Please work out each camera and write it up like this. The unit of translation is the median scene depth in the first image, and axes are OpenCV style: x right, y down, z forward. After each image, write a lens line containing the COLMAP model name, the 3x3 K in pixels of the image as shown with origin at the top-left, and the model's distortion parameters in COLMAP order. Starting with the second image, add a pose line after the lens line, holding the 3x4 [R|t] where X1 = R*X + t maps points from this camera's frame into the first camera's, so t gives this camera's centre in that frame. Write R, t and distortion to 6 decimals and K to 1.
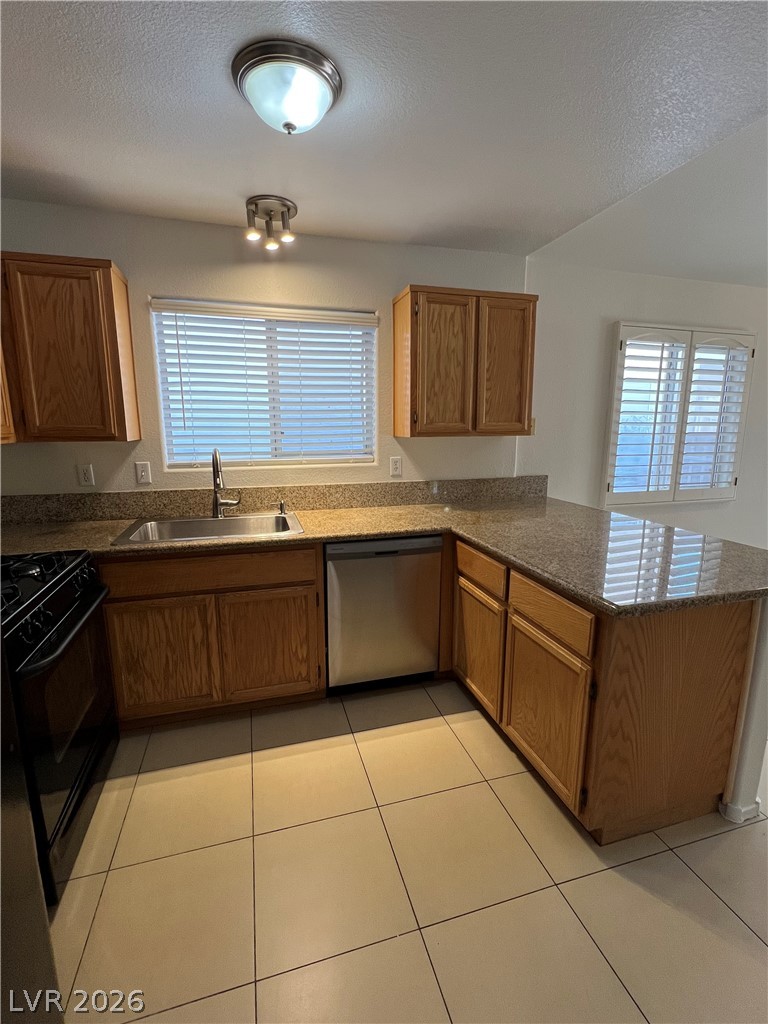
lens RADIAL K [[469.6, 0, 384.0], [0, 469.6, 512.0], [0, 0, 1]] dist [-0.007373, -0.000379]
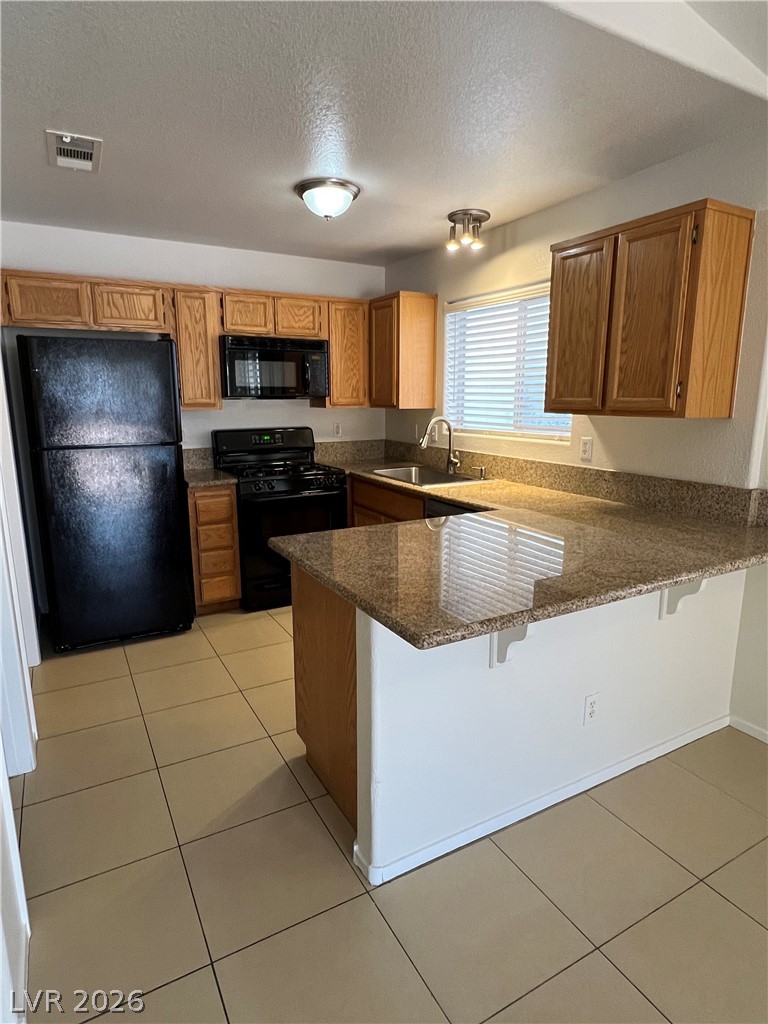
lens RADIAL K [[584.1, 0, 382.6], [0, 584.1, 517.5], [0, 0, 1]] dist [-0.000530, -0.000003]
pose [[0.214488, 0.201355, -0.955746, 1.005757], [-0.184393, 0.969272, 0.162824, -0.082502], [0.959163, 0.141309, 0.245025, 0.412879]]
